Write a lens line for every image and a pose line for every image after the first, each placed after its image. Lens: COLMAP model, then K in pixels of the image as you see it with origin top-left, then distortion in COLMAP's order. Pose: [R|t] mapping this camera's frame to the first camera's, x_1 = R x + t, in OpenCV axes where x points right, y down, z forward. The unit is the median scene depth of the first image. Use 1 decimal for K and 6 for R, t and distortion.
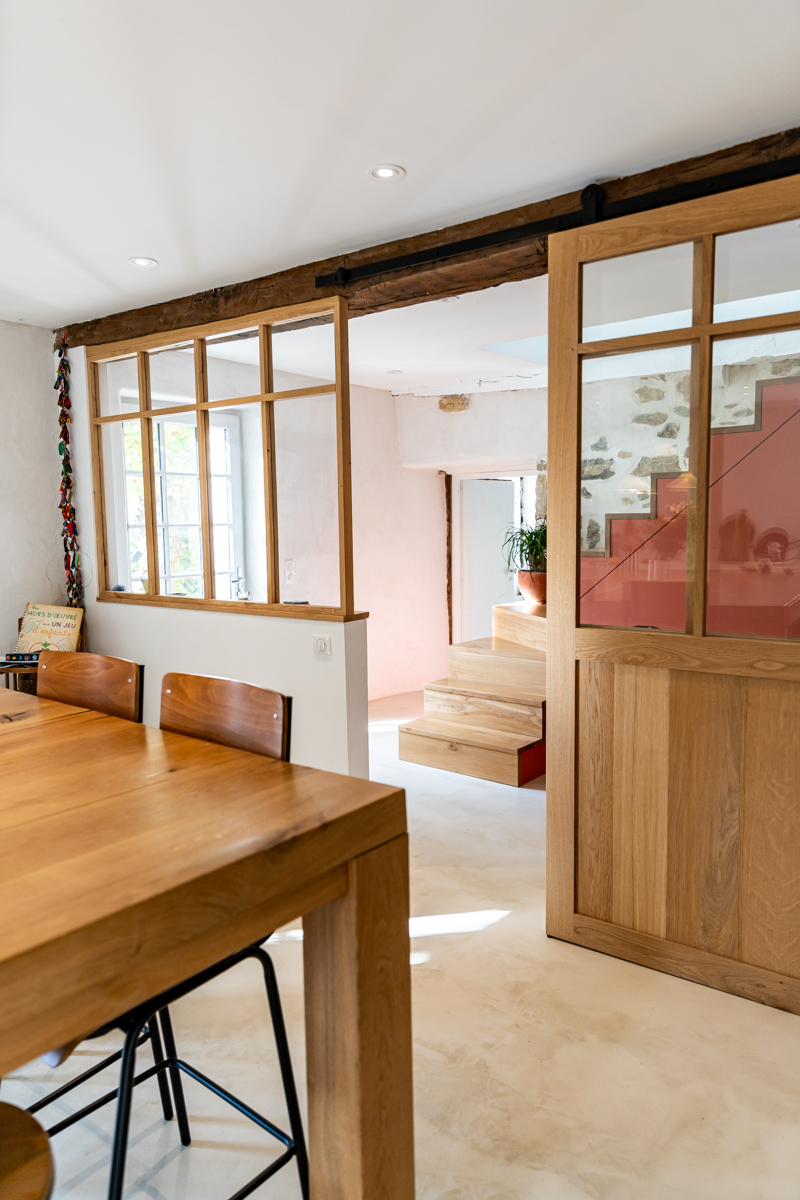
lens RADIAL K [[808.7, 0, 395.9], [0, 808.7, 597.7], [0, 0, 1]] dist [0.018175, -0.005236]
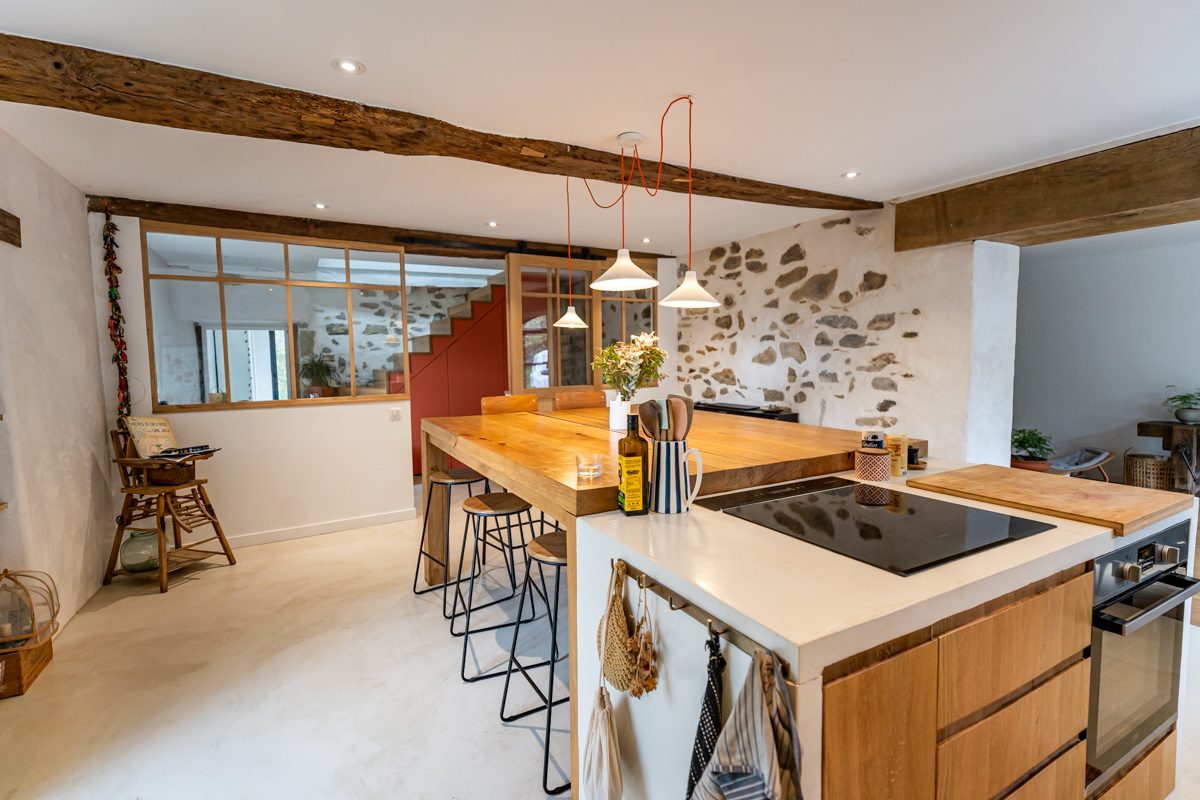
lens RADIAL K [[554.7, 0, 599.9], [0, 554.7, 396.4], [0, 0, 1]] dist [0.013930, -0.007530]
pose [[0.369372, -0.059404, 0.927381, -0.823928], [0.101406, 0.994572, 0.023319, 0.024843], [-0.923732, 0.085428, 0.373391, 0.005568]]
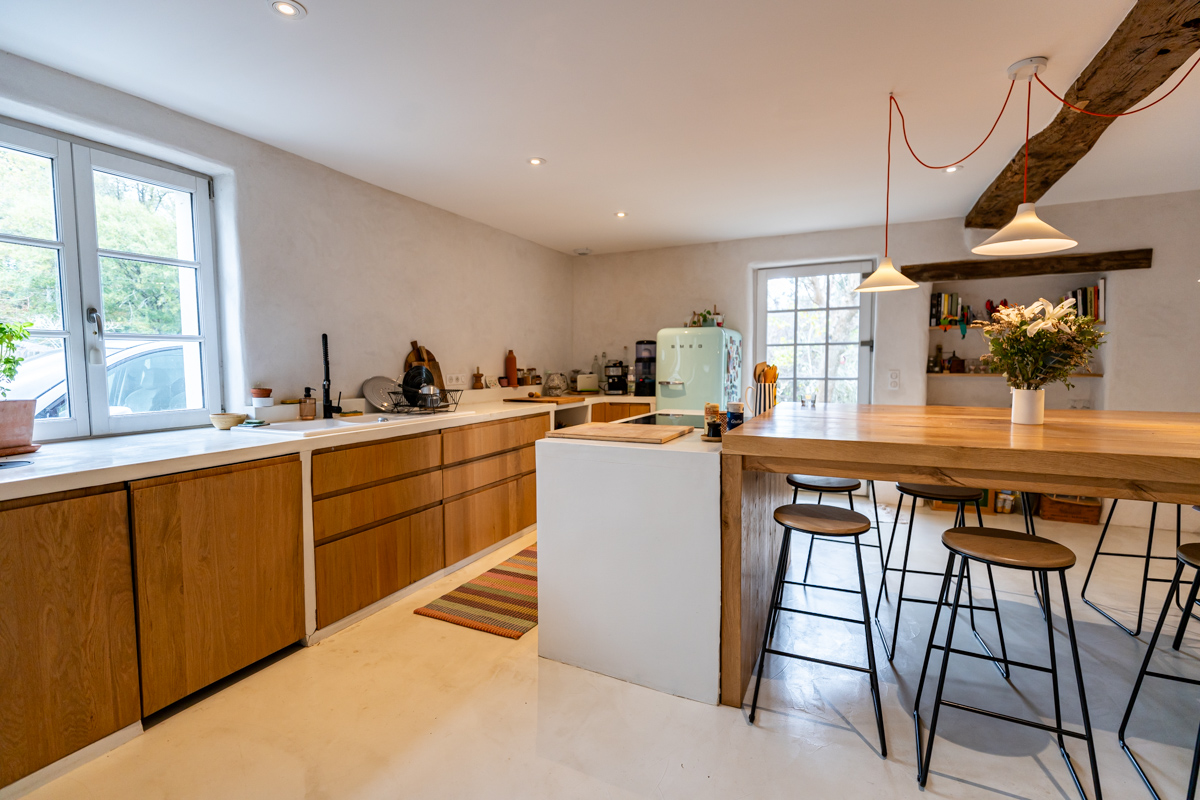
lens RADIAL K [[536.4, 0, 600.5], [0, 536.4, 396.5], [0, 0, 1]] dist [0.011439, -0.007481]
pose [[0.239328, 0.076777, -0.967898, 0.084980], [-0.093838, 0.994031, 0.055647, 0.060240], [0.966394, 0.077508, 0.245104, -0.262215]]
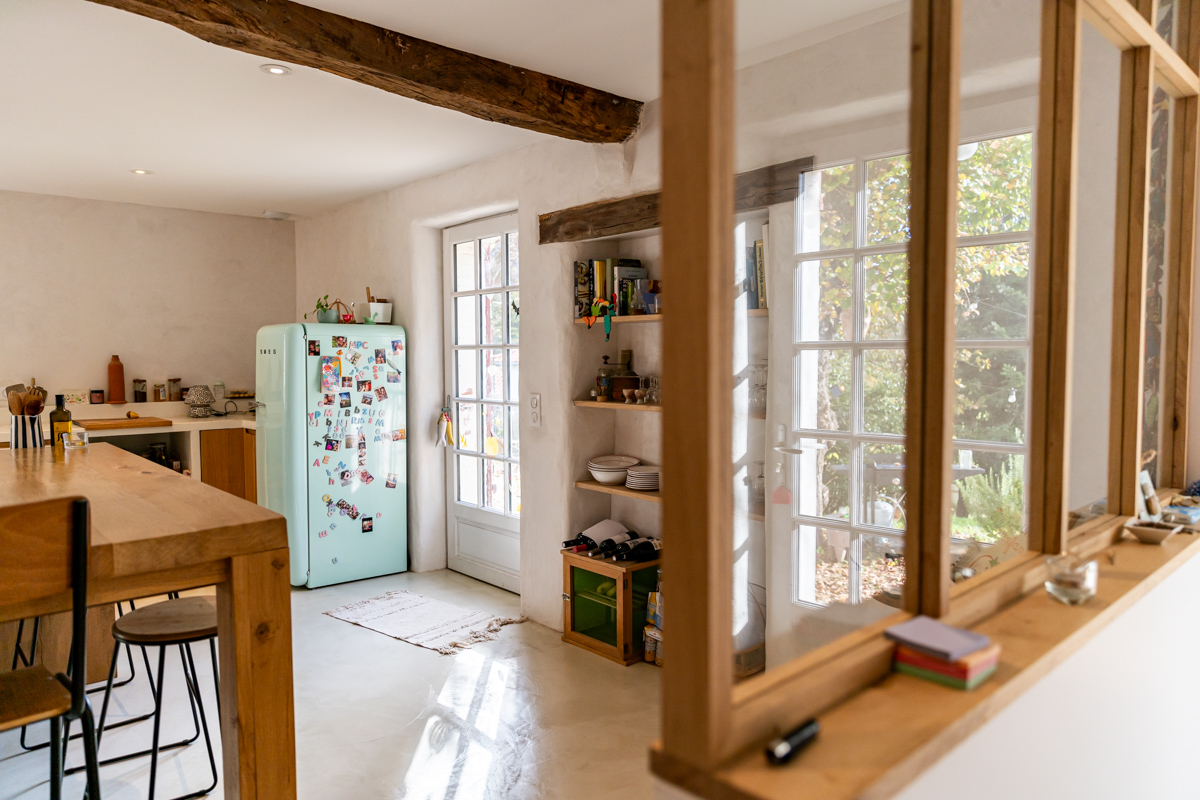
lens RADIAL K [[803.3, 0, 607.1], [0, 803.3, 398.3], [0, 0, 1]] dist [0.014137, -0.004553]
pose [[-0.160094, 0.070774, -0.984561, 0.093249], [-0.092321, 0.991981, 0.086319, -0.057224], [0.982775, 0.104715, -0.152276, 0.683264]]
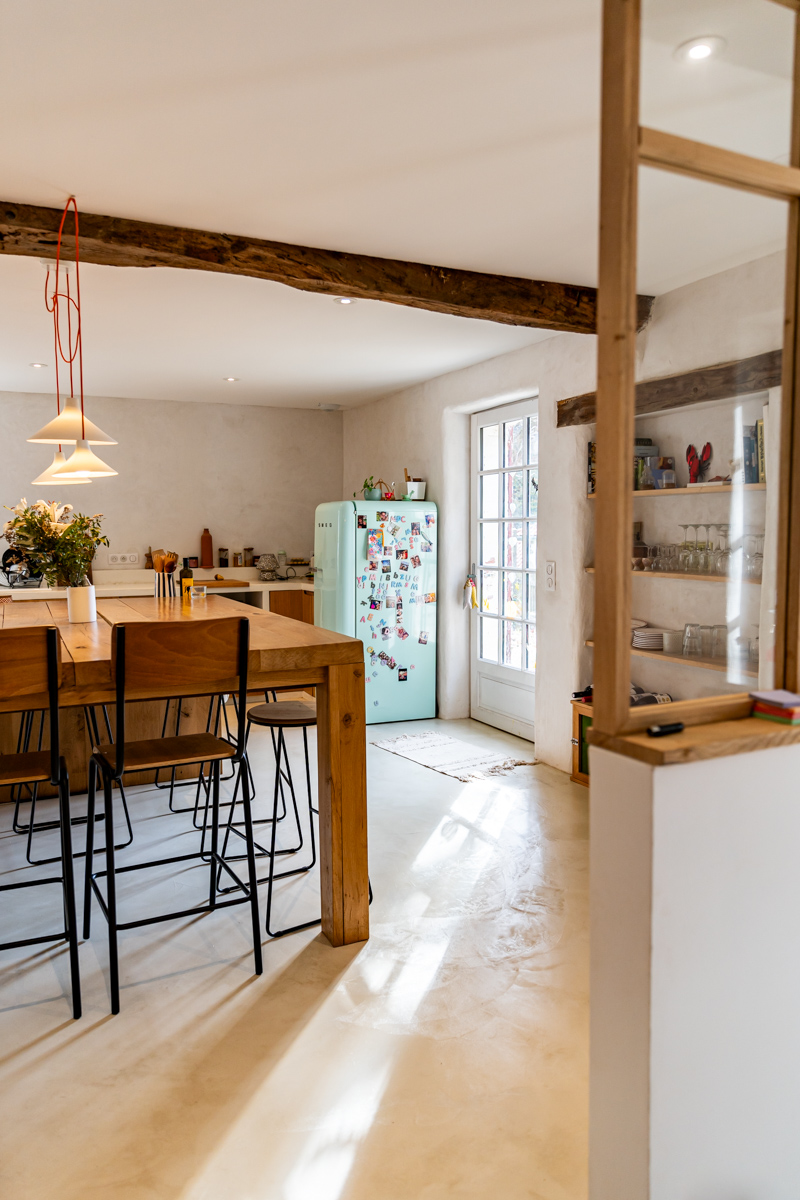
lens RADIAL K [[826.3, 0, 388.3], [0, 826.3, 593.2], [0, 0, 1]] dist [0.017758, -0.002384]
pose [[-0.439159, 0.087899, -0.894099, 0.230903], [-0.076492, 0.987930, 0.134694, -0.061764], [0.895147, 0.127544, -0.427135, 0.729158]]
